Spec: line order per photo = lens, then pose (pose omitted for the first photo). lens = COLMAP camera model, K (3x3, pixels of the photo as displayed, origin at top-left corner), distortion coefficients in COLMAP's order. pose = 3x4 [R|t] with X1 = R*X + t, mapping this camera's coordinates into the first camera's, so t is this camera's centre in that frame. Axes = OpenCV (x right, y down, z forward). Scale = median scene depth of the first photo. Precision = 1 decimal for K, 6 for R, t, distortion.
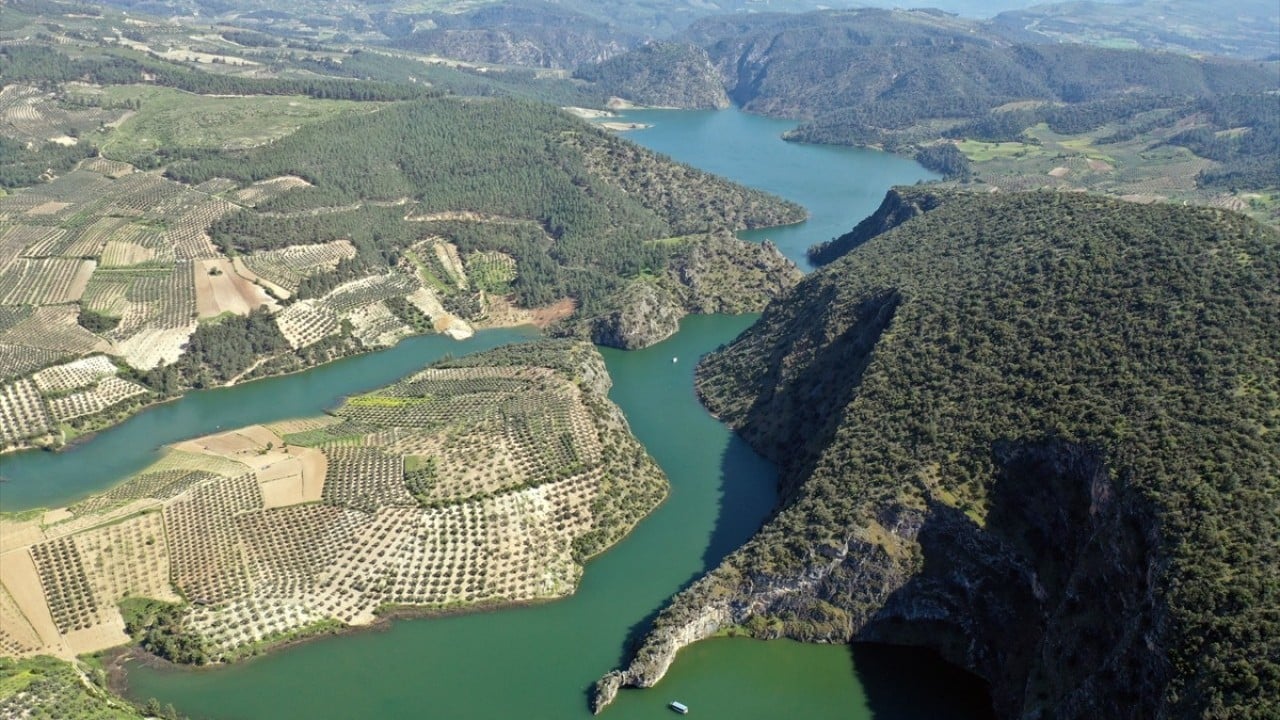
lens RADIAL K [[1004.1, 0, 636.4], [0, 1004.1, 359.8], [0, 0, 1]] dist [-0.003271, 0.005150]
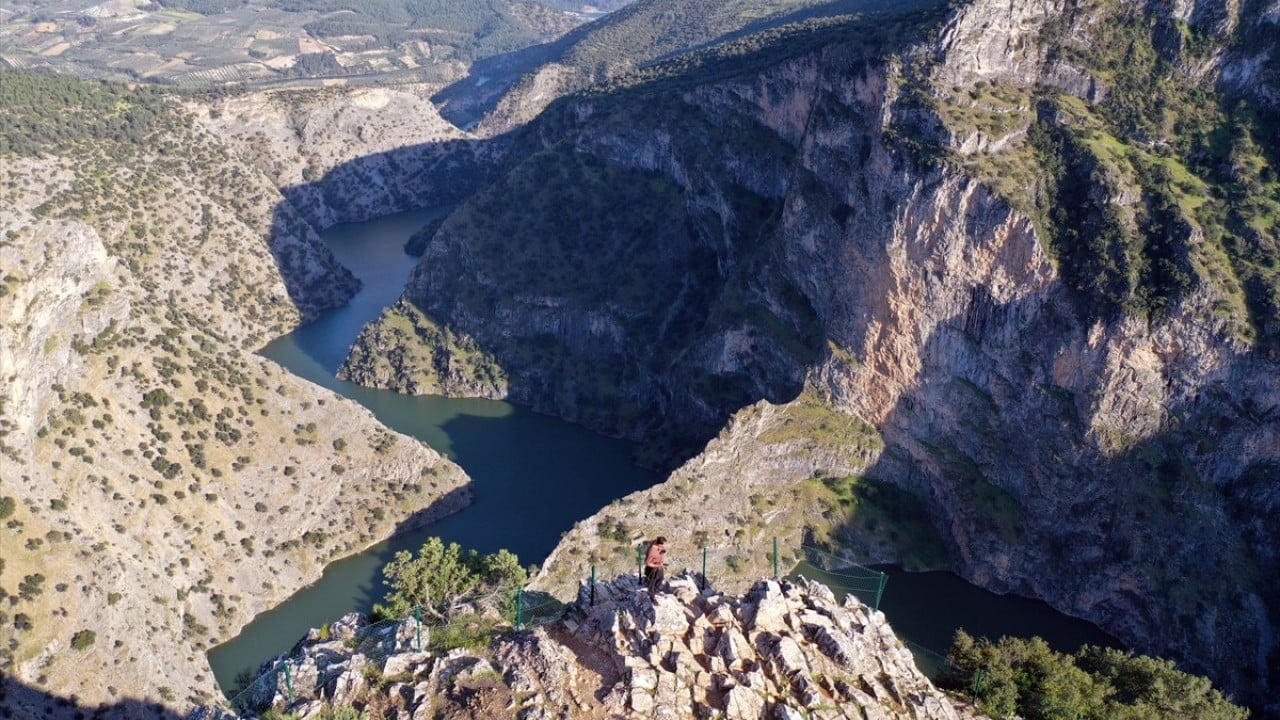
lens RADIAL K [[1004.1, 0, 634.7], [0, 1004.1, 360.2], [0, 0, 1]] dist [-0.003271, 0.005150]
pose [[0.996306, 0.027734, -0.081271, 0.376843], [-0.025305, 0.999206, 0.030759, 0.413509], [0.082060, -0.028589, 0.996217, -0.884261]]
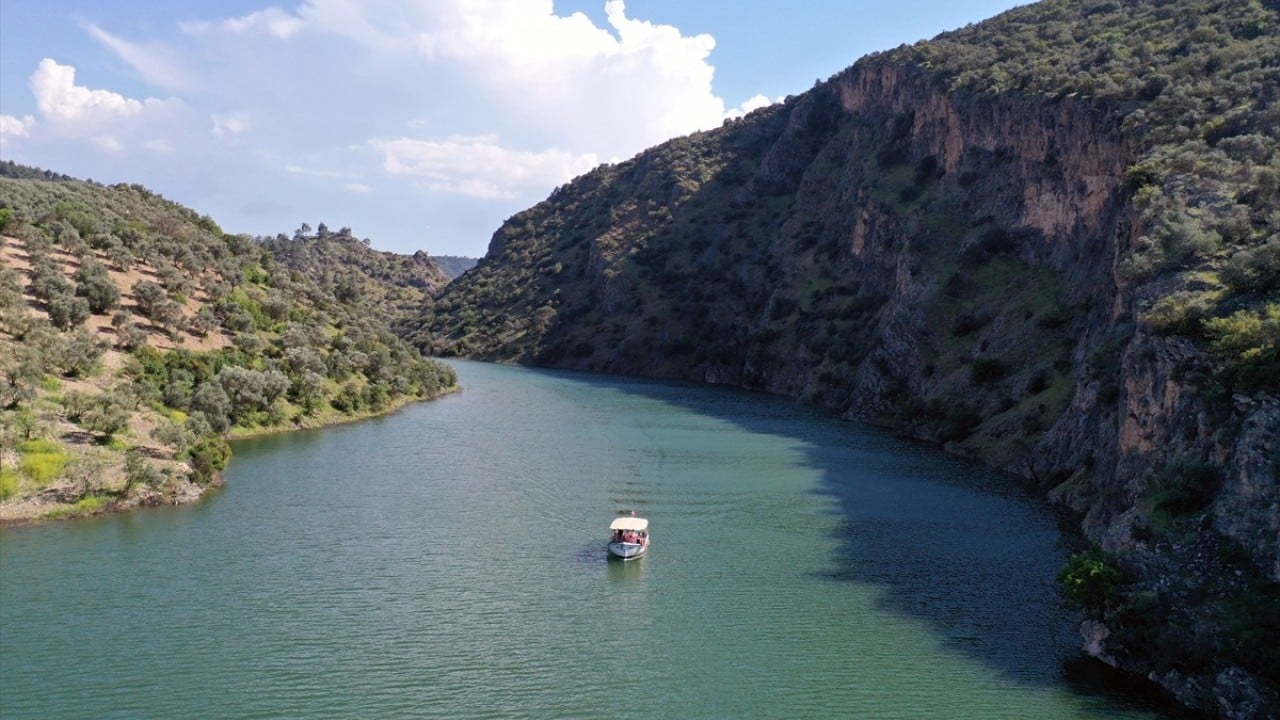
lens RADIAL K [[1004.1, 0, 640.3], [0, 1004.1, 365.6], [0, 0, 1]] dist [-0.003271, 0.005150]
pose [[0.883632, 0.010508, 0.468065, -0.034681], [0.135512, 0.951214, -0.277180, 0.124473], [-0.448142, 0.308354, 0.839099, 0.416124]]
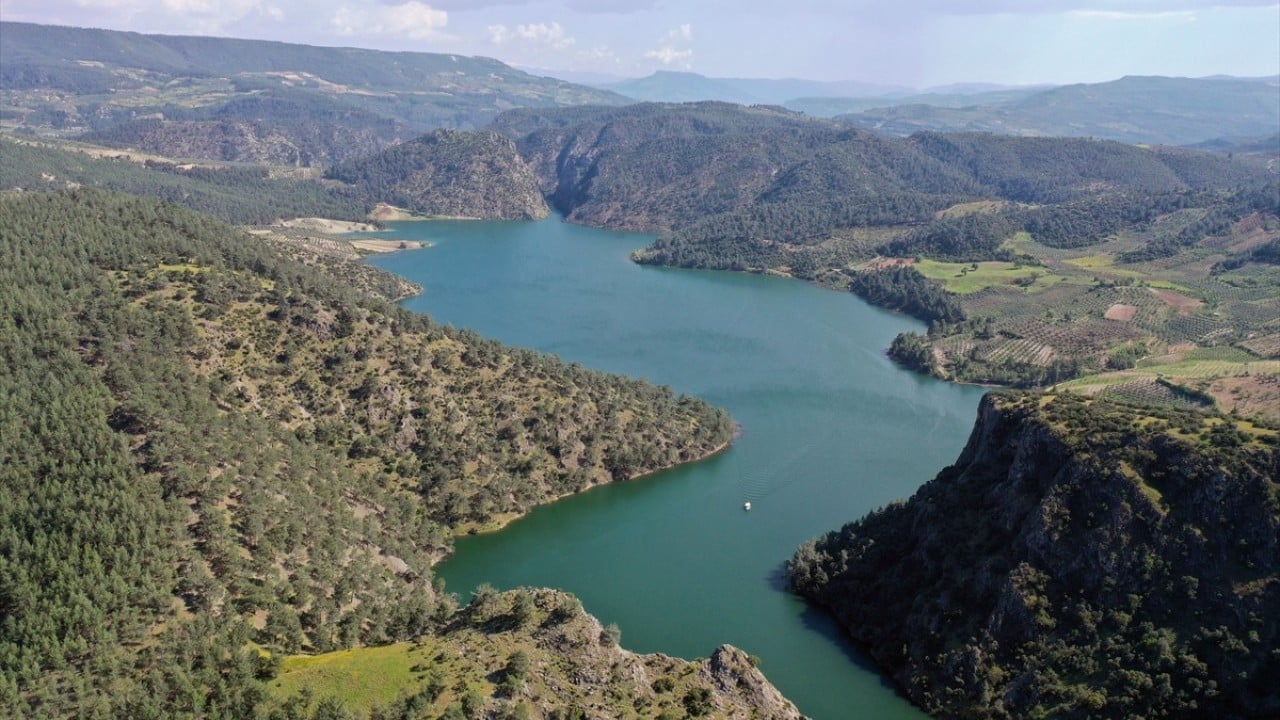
lens RADIAL K [[1004.1, 0, 634.7], [0, 1004.1, 355.7], [0, 0, 1]] dist [-0.003271, 0.005150]
pose [[0.983991, -0.034667, 0.174816, 0.053864], [0.054353, 0.992542, -0.109114, -0.158687], [-0.169729, 0.116869, 0.978537, 0.666549]]
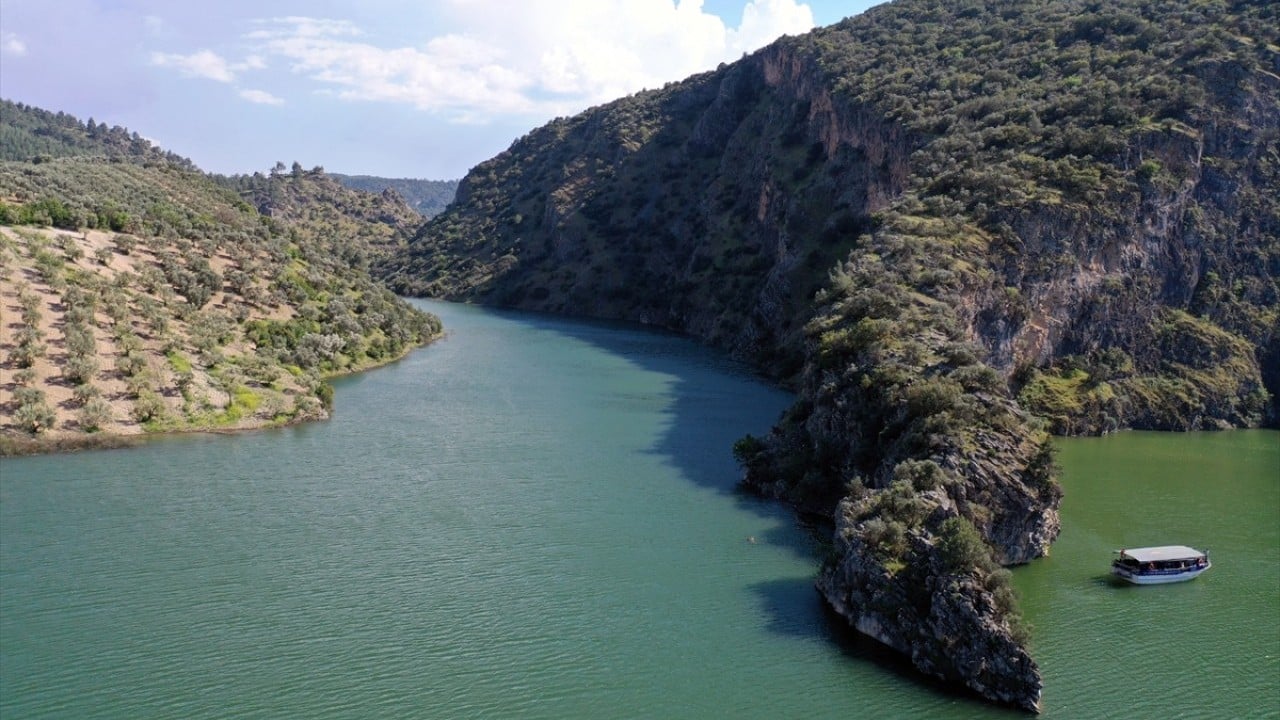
lens RADIAL K [[1004.1, 0, 638.2], [0, 1004.1, 364.0], [0, 0, 1]] dist [-0.003271, 0.005150]
pose [[0.865791, -0.028296, 0.499605, -0.055788], [0.144829, 0.969839, -0.196055, 0.133063], [-0.478988, 0.242100, 0.843776, 0.368083]]
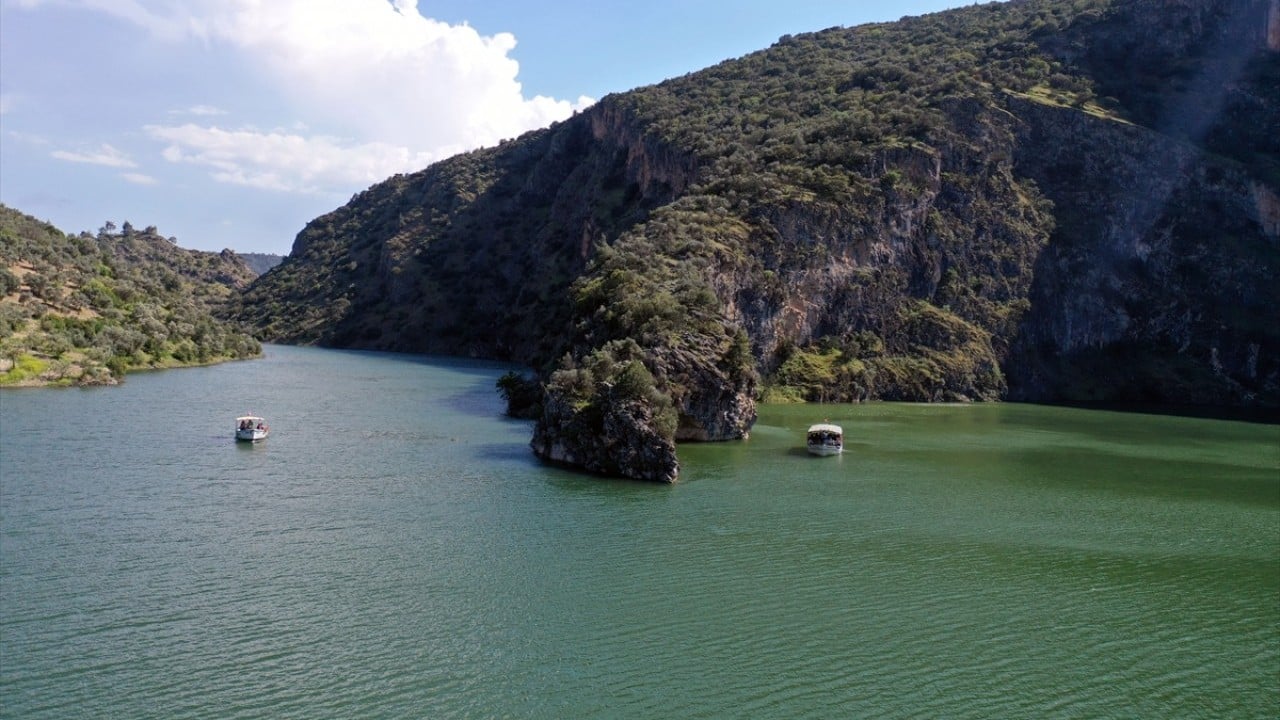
lens RADIAL K [[1004.1, 0, 637.9], [0, 1004.1, 365.1], [0, 0, 1]] dist [-0.003271, 0.005150]
pose [[0.789492, 0.000045, 0.613761, -0.053476], [0.192765, 0.949381, -0.248026, 0.149985], [-0.582705, 0.314126, 0.749520, 0.358453]]
